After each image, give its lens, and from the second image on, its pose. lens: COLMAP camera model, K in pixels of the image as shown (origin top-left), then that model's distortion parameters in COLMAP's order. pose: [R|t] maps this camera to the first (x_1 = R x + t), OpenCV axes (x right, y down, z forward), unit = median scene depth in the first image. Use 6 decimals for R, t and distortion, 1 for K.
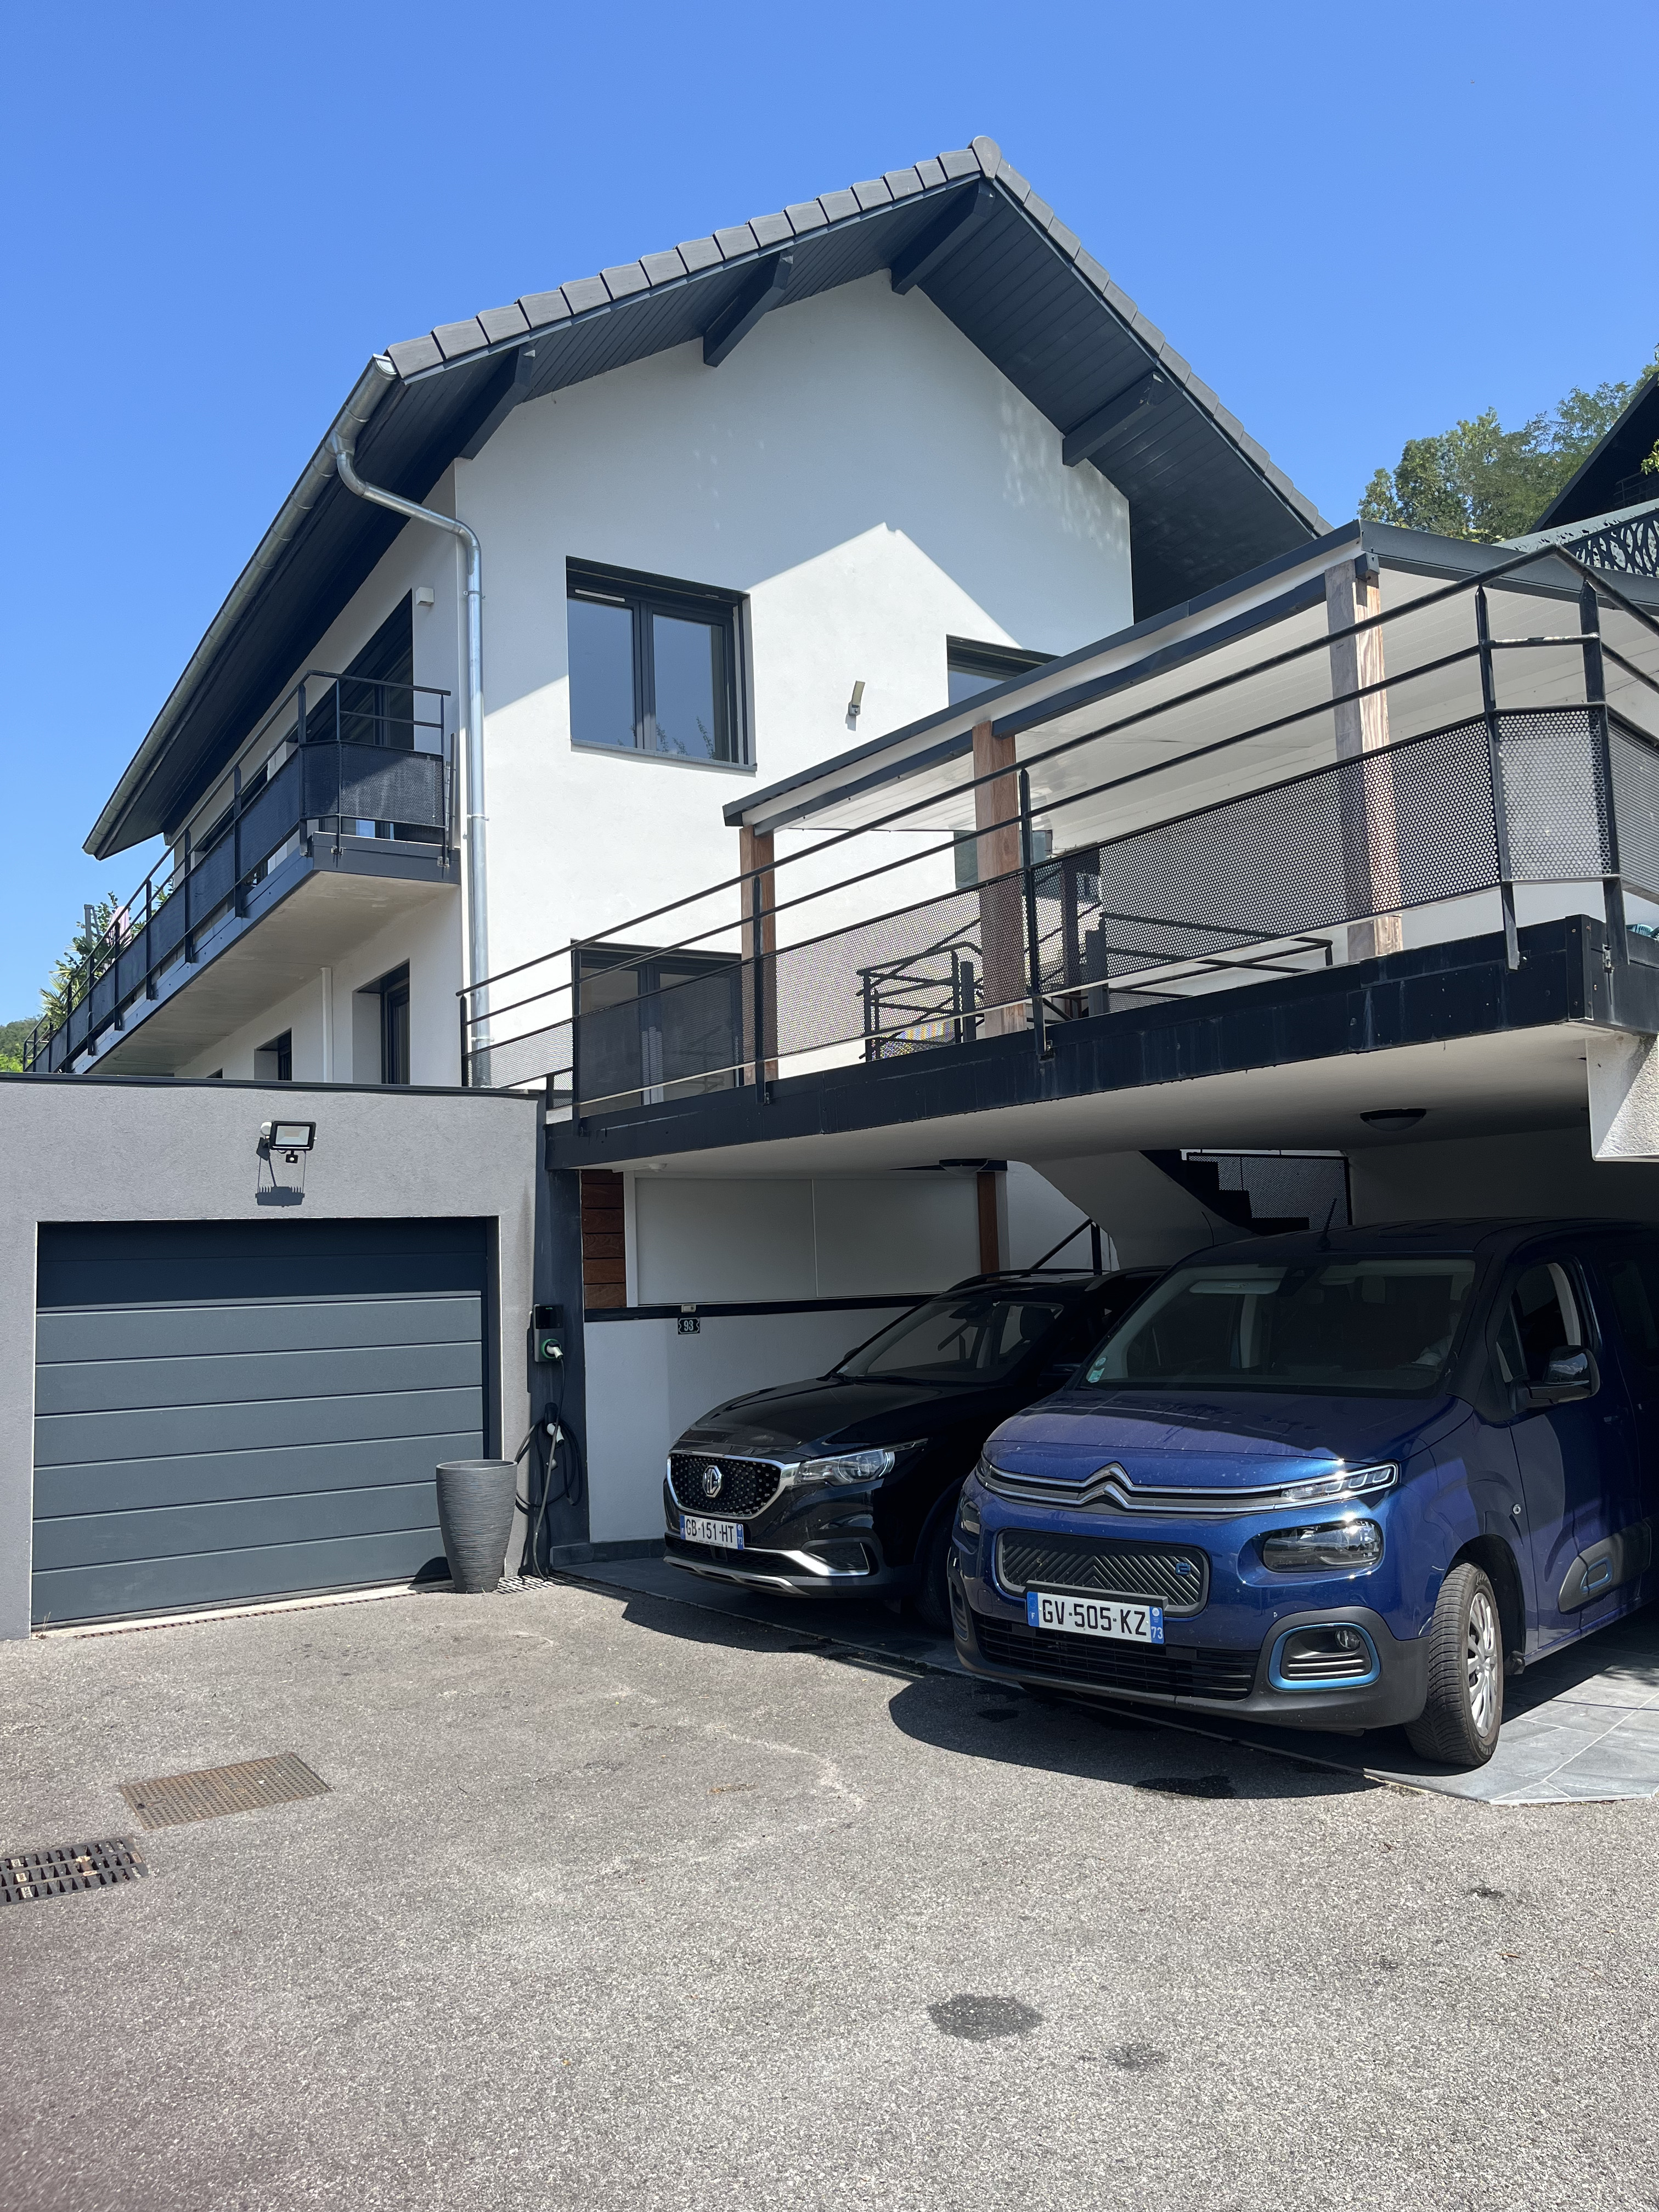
lens RADIAL K [[1662.5, 0, 830.9], [0, 1662.5, 1112.5], [0, 0, 1]] dist [0.022283, -0.002416]
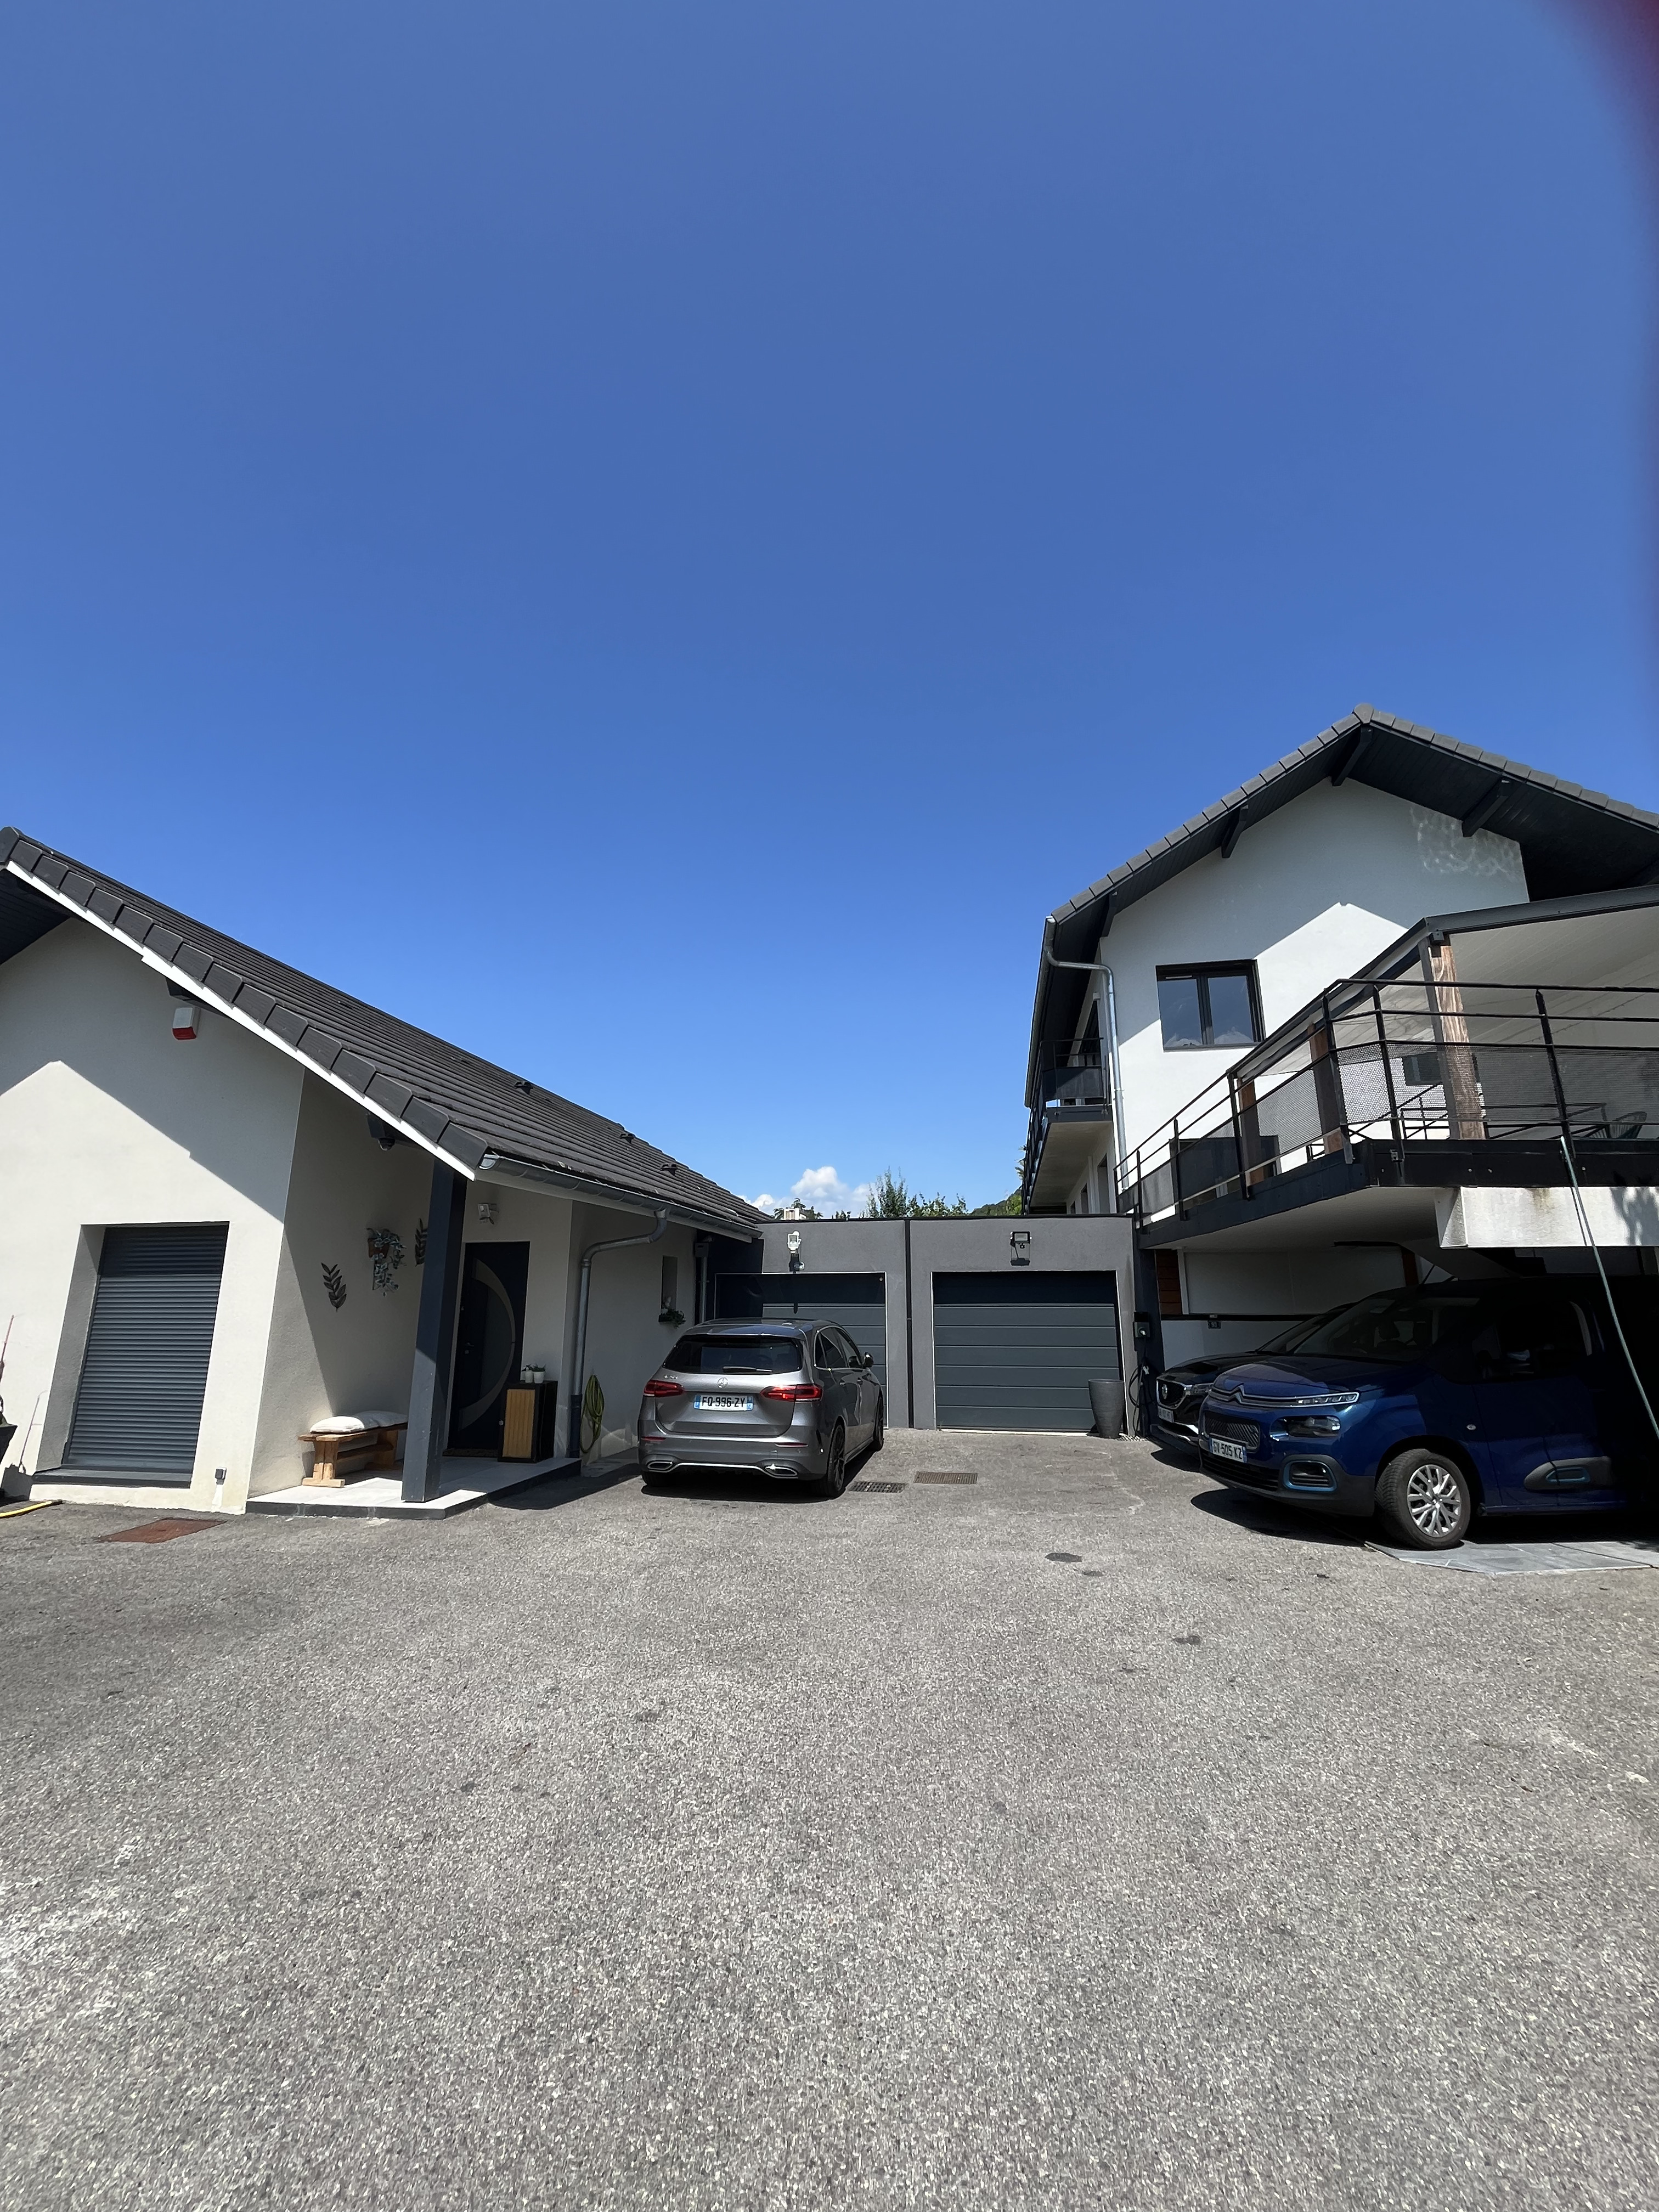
lens RADIAL K [[891.2, 0, 829.7], [0, 891.2, 1098.6], [0, 0, 1]] dist [-0.018369, -0.000141]
pose [[0.740701, -0.120152, -0.661003, 0.334336], [0.037445, 0.989732, -0.137946, -0.016986], [0.670790, 0.077425, 0.737595, -0.170248]]
